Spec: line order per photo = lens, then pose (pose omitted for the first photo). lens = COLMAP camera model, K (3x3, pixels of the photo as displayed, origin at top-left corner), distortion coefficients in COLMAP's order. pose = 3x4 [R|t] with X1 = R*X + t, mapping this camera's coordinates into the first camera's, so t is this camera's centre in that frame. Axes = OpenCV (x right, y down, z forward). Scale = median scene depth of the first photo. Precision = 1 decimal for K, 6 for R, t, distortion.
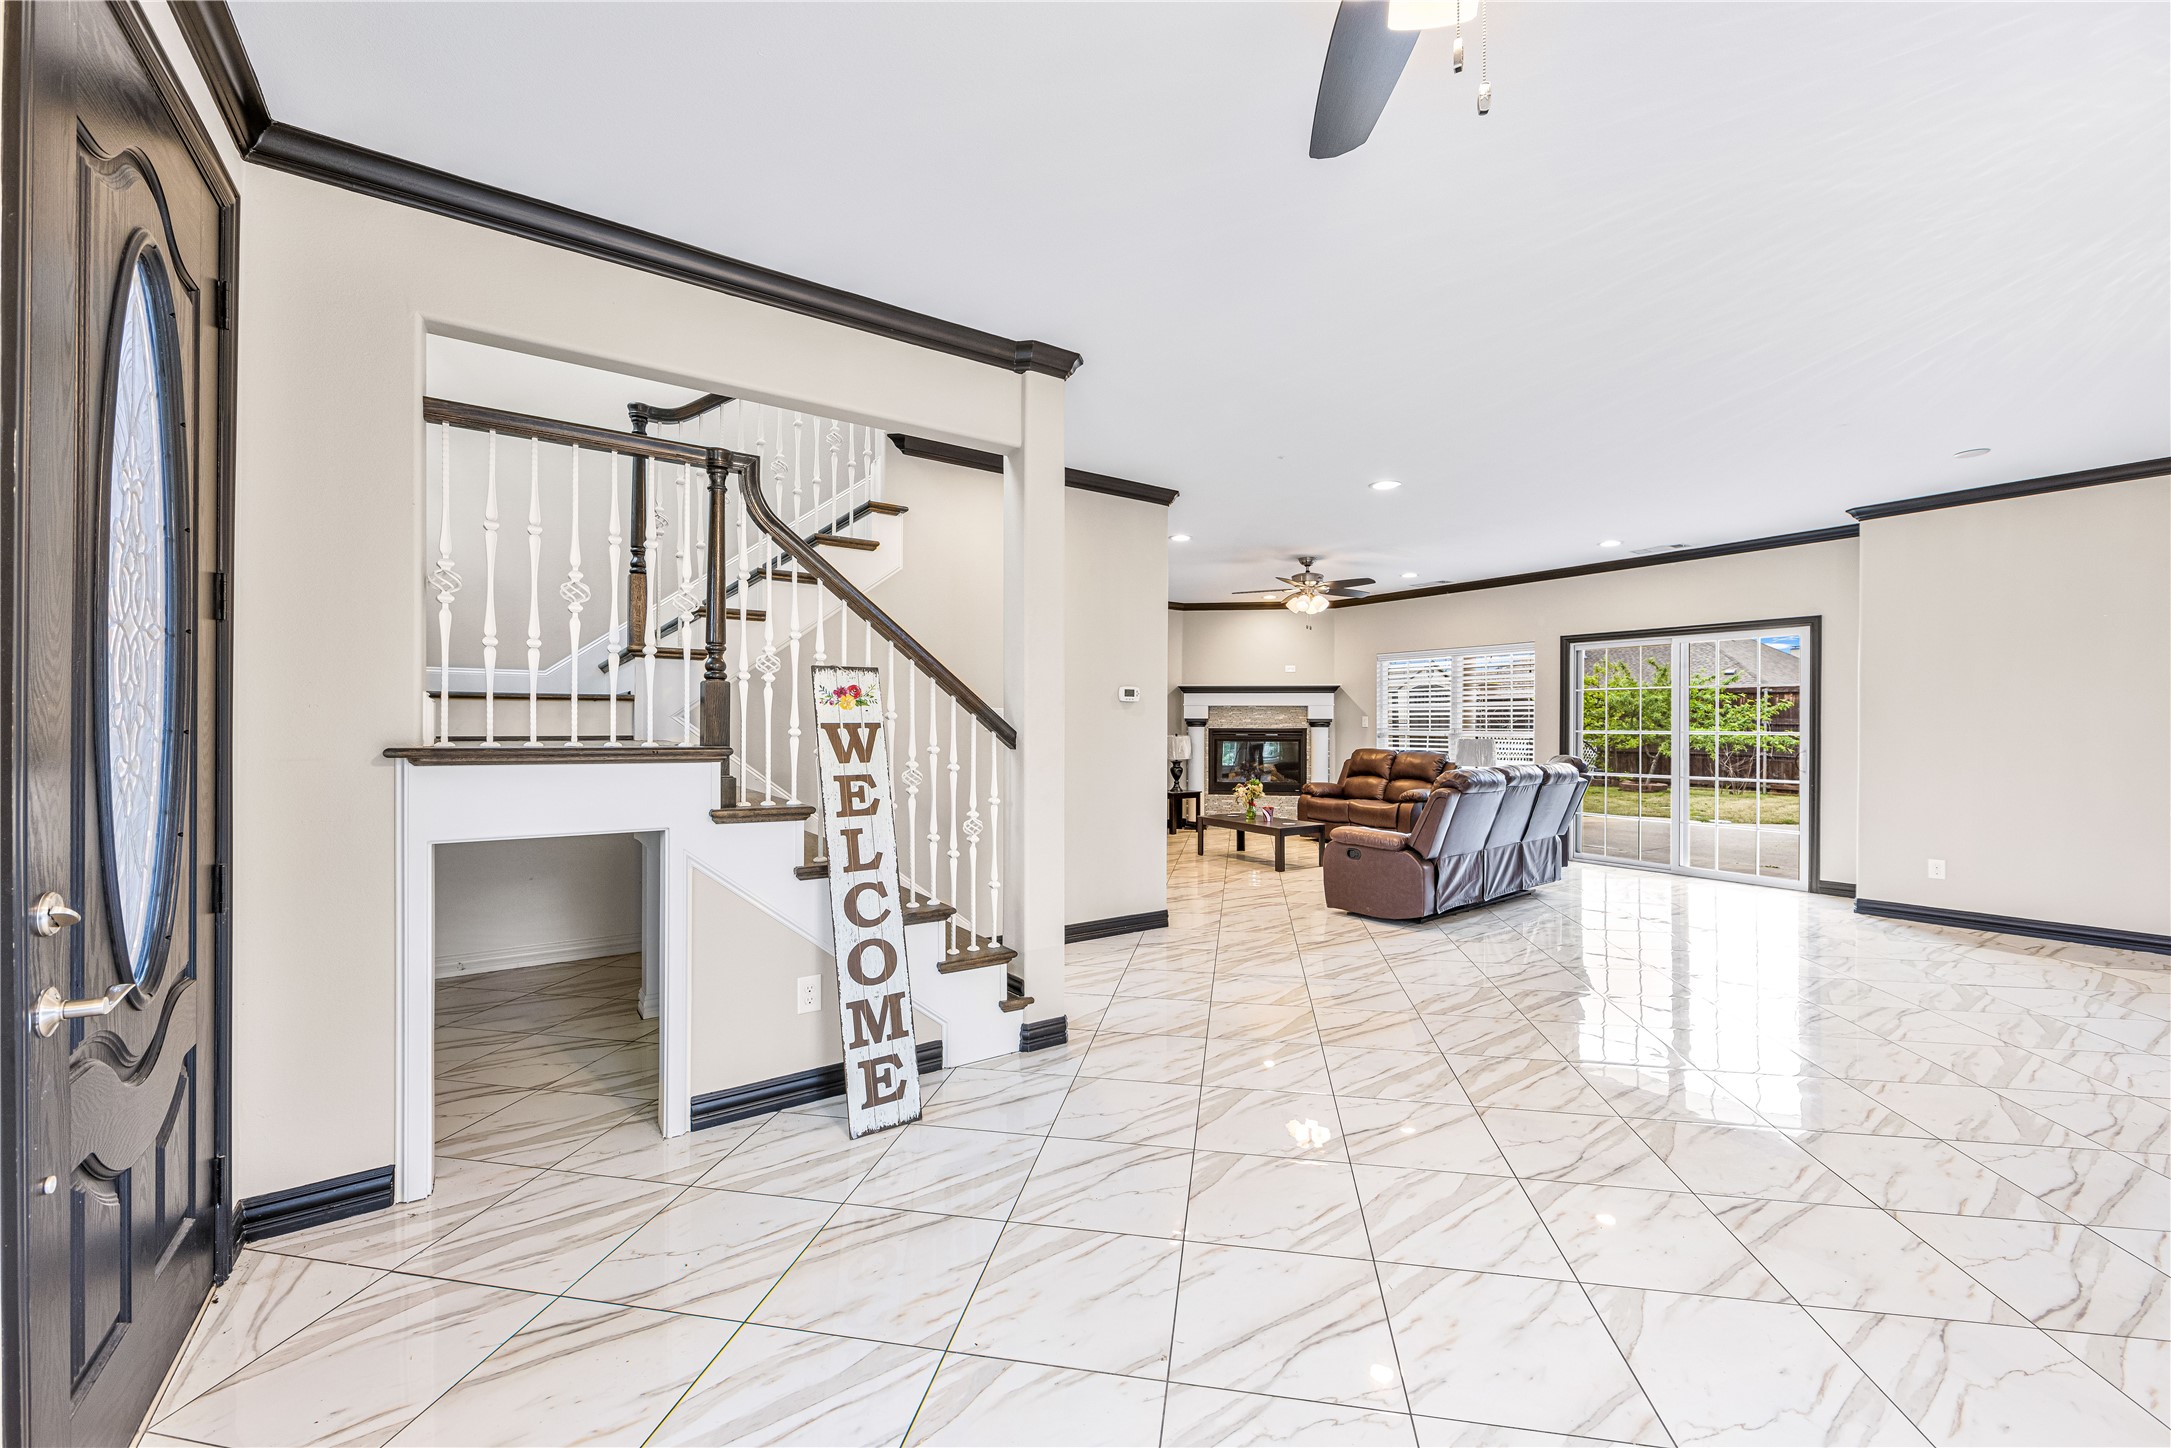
lens RADIAL K [[842.5, 0, 1084.2], [0, 842.5, 731.1], [0, 0, 1]] dist [-0.014258, -0.000119]
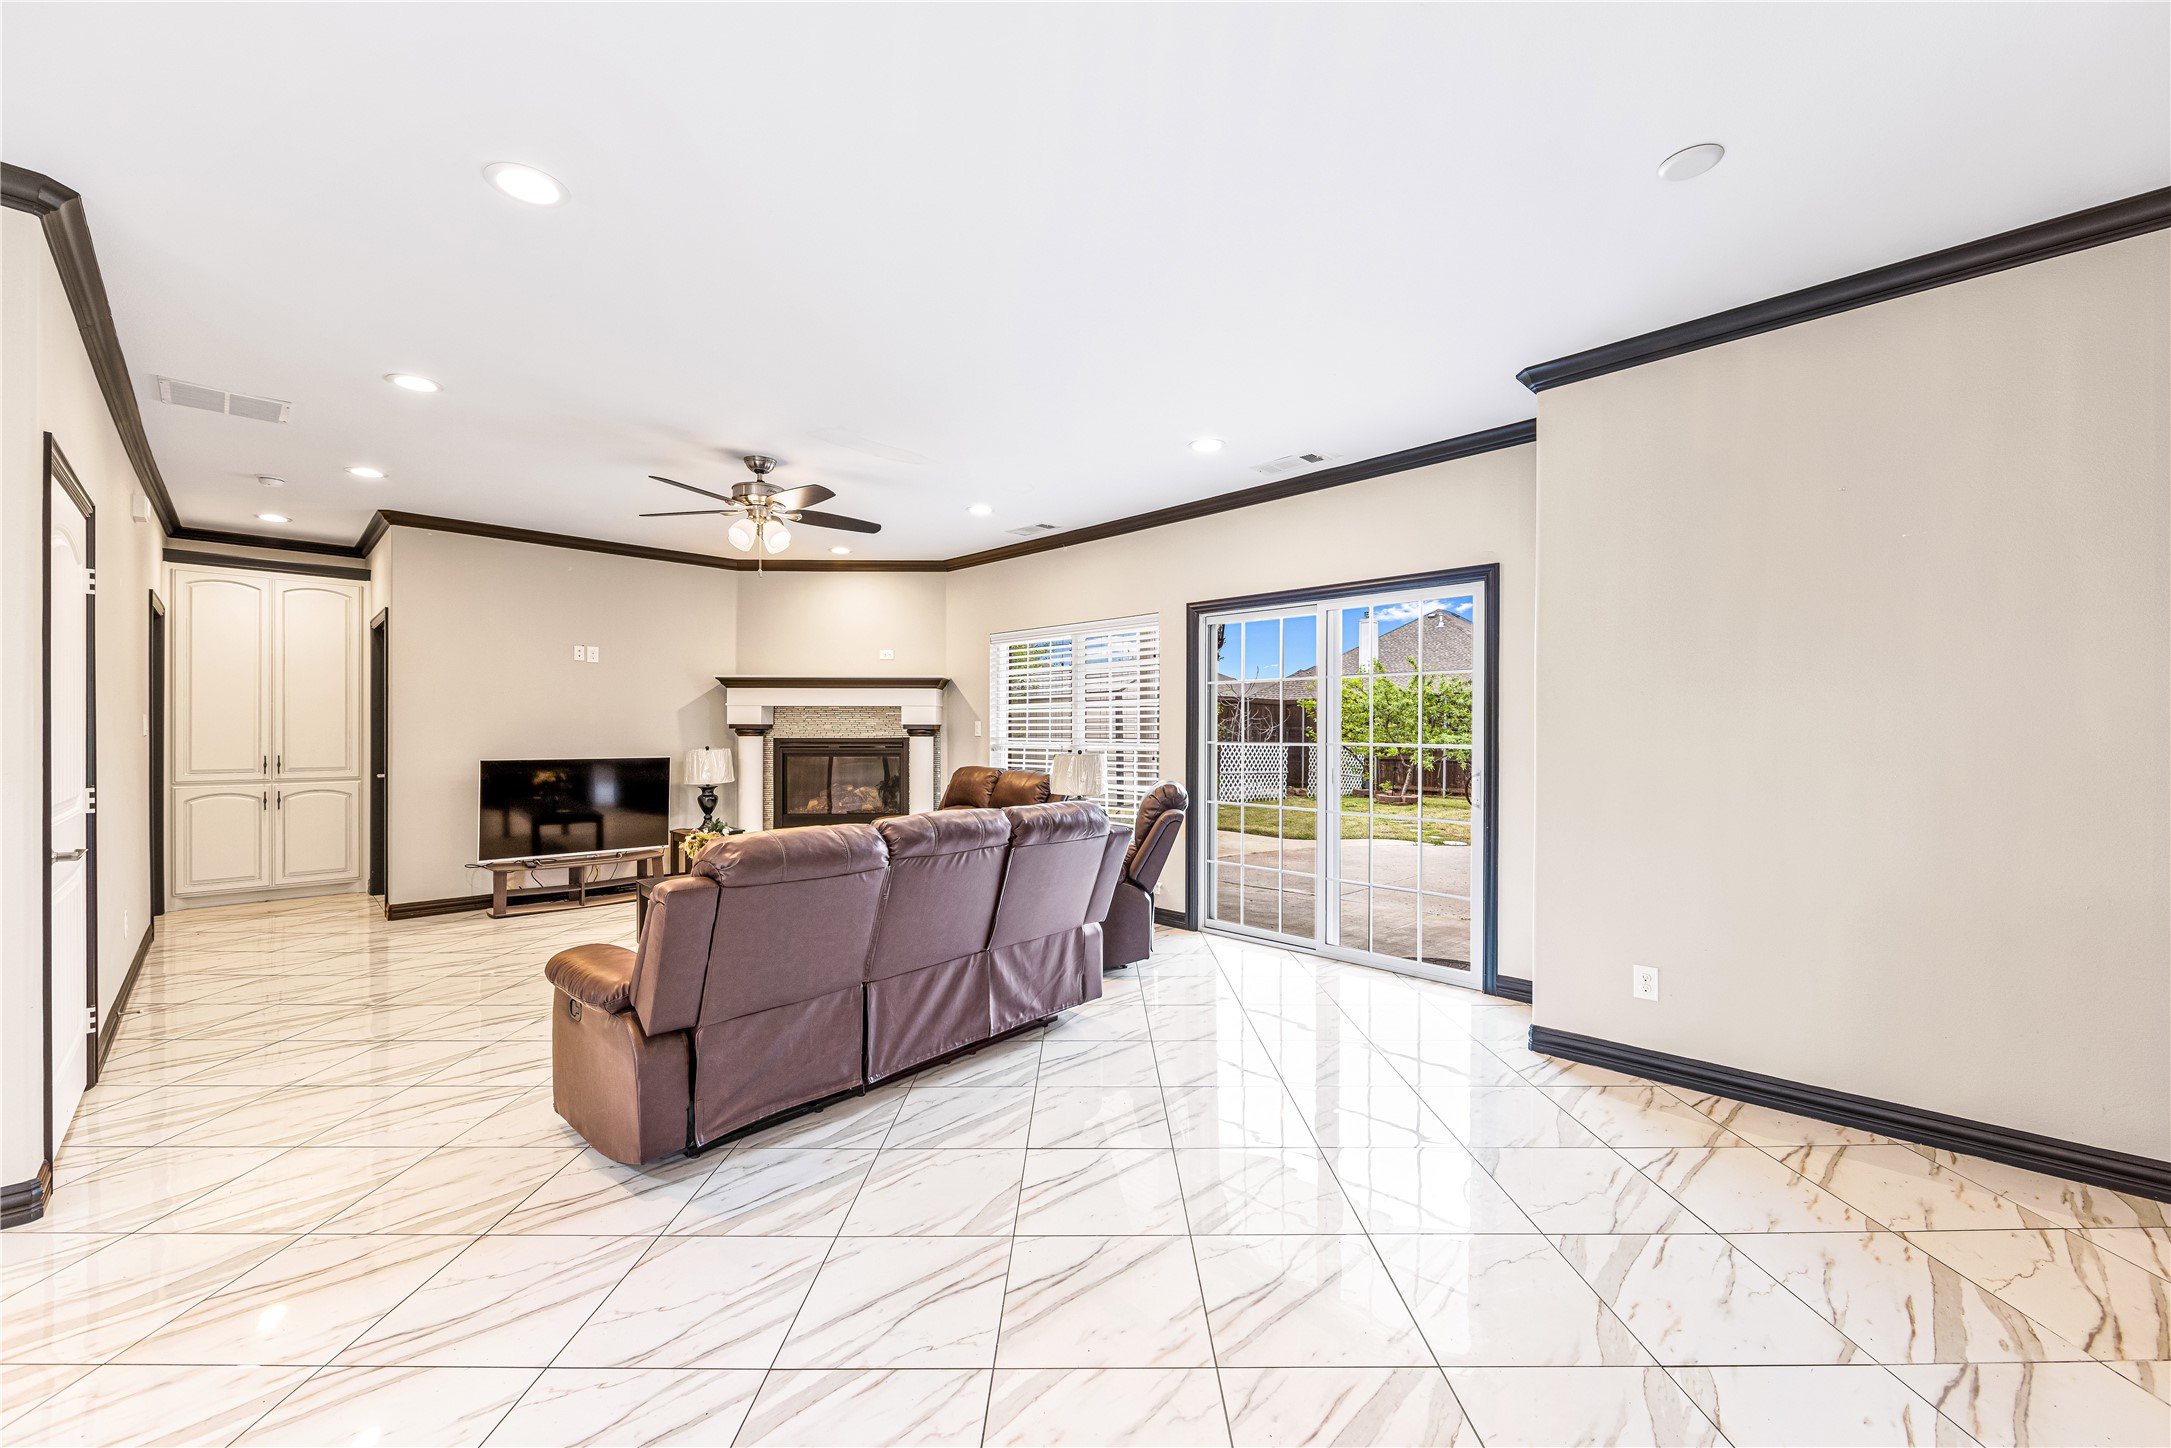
lens RADIAL K [[852.6, 0, 1096.8], [0, 852.6, 731.4], [0, 0, 1]] dist [-0.003748, -0.000171]
pose [[0.981966, -0.001673, 0.189052, 0.381594], [0.003076, 0.999970, -0.007127, -0.004191], [-0.189035, 0.007580, 0.981941, 0.344689]]
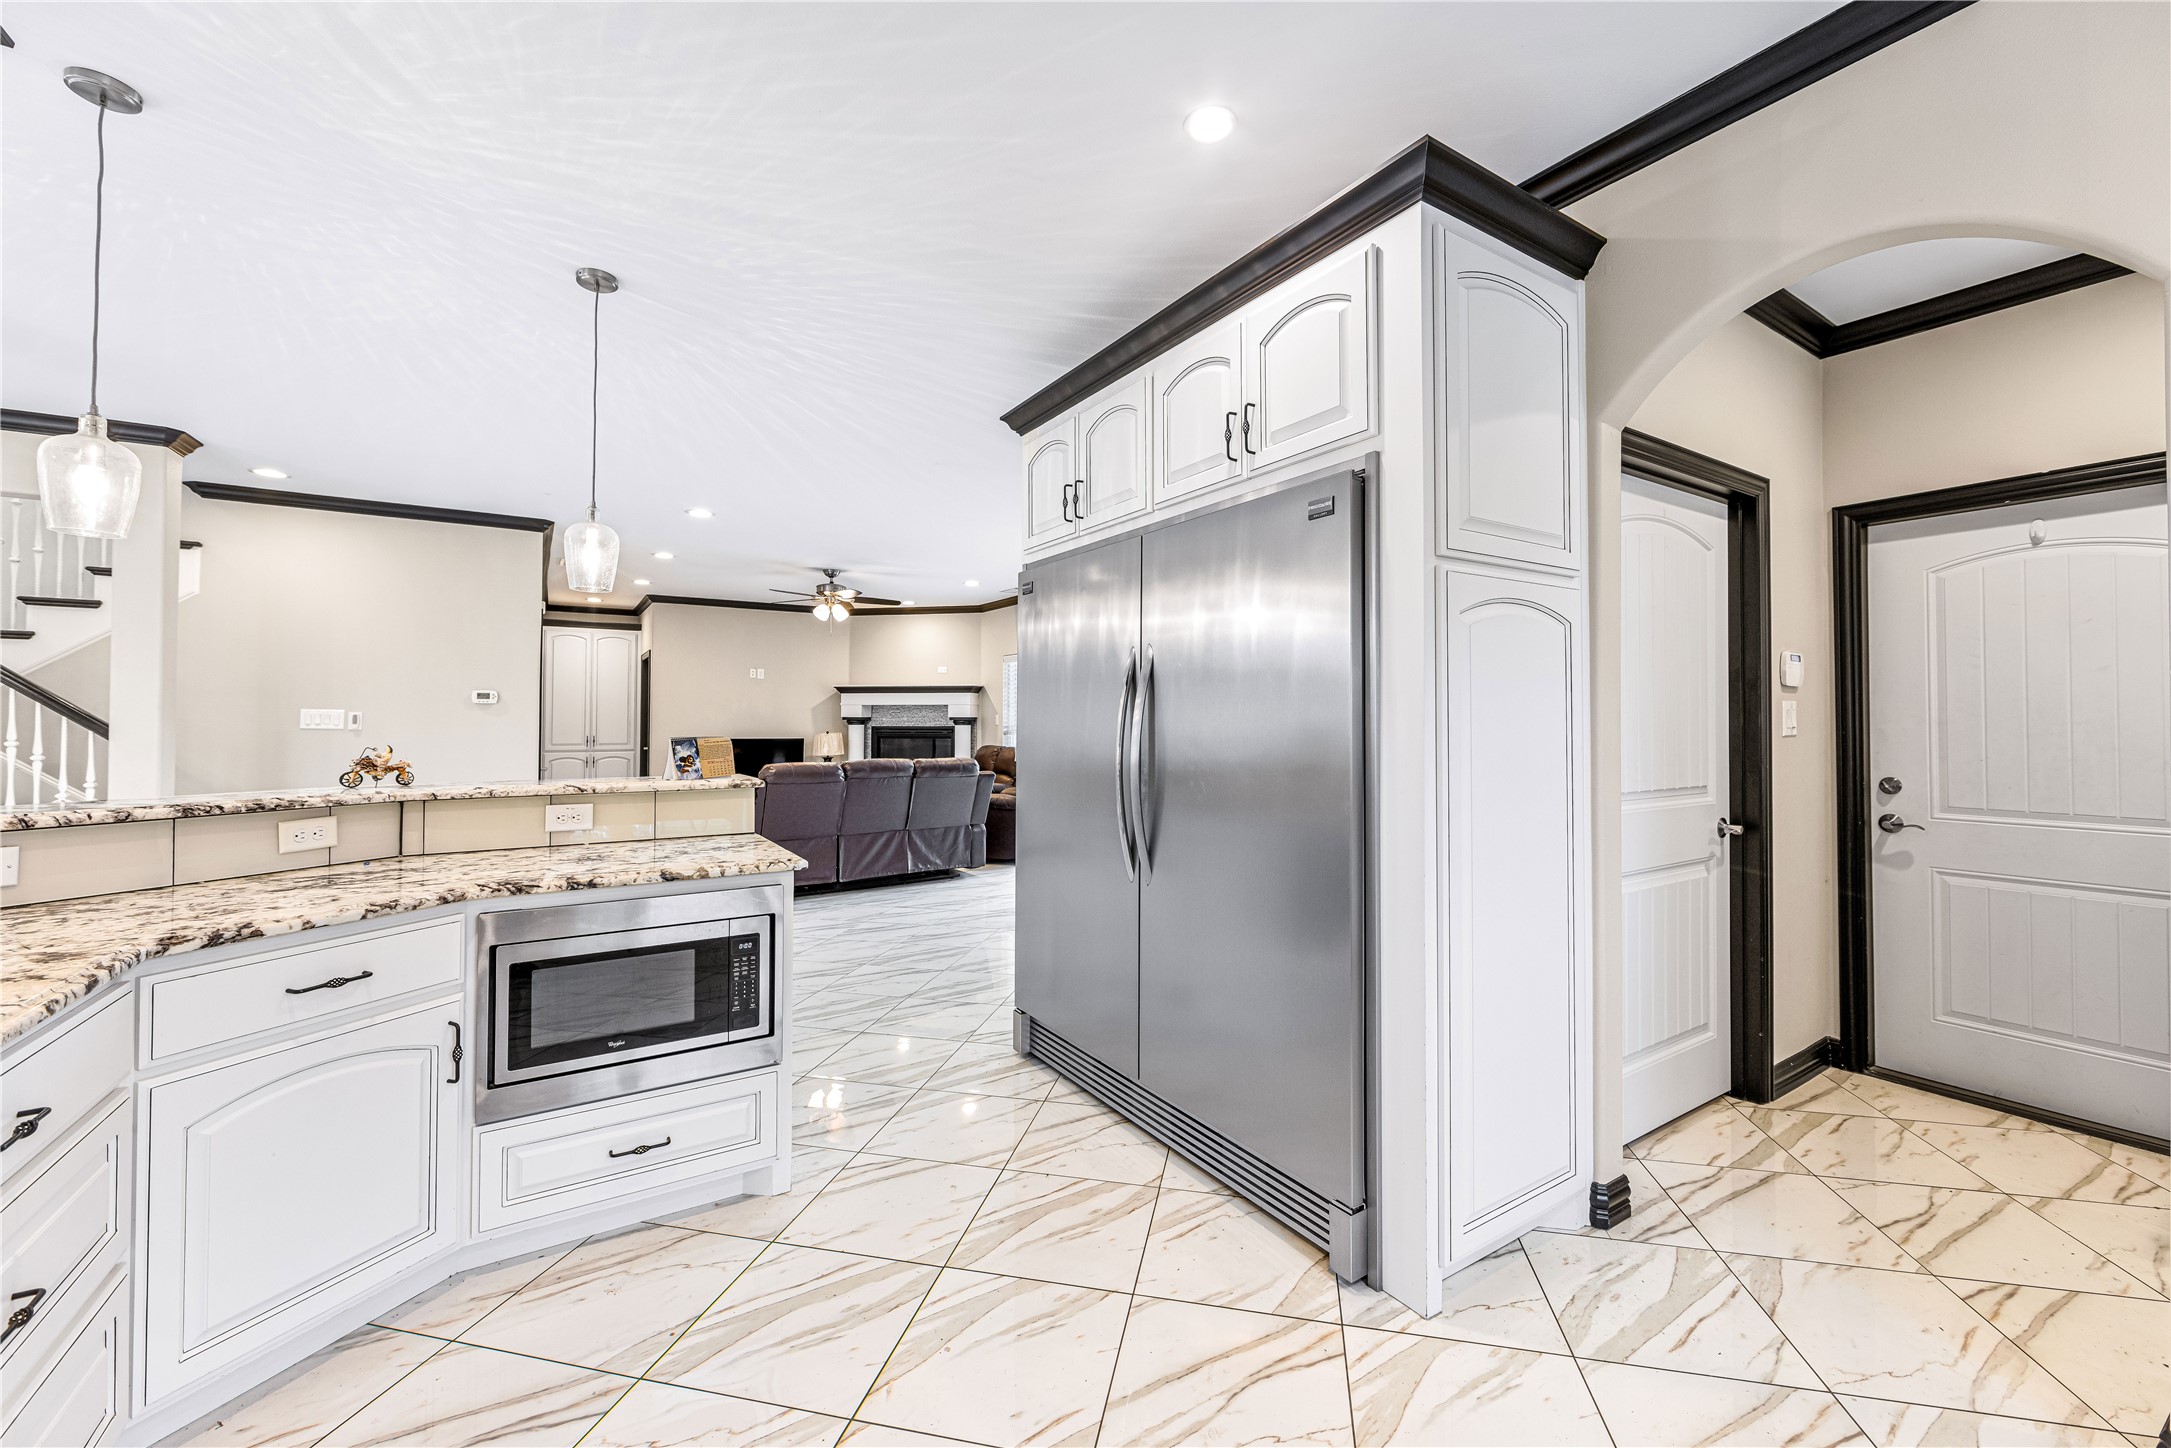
lens RADIAL K [[867.1, 0, 1081.2], [0, 867.1, 698.9], [0, 0, 1]] dist [0.006136, -0.000205]
pose [[0.999192, -0.002448, -0.040122, 0.622861], [0.001051, 0.999393, -0.034813, 0.000665], [0.040182, 0.034742, 0.998588, -0.103625]]
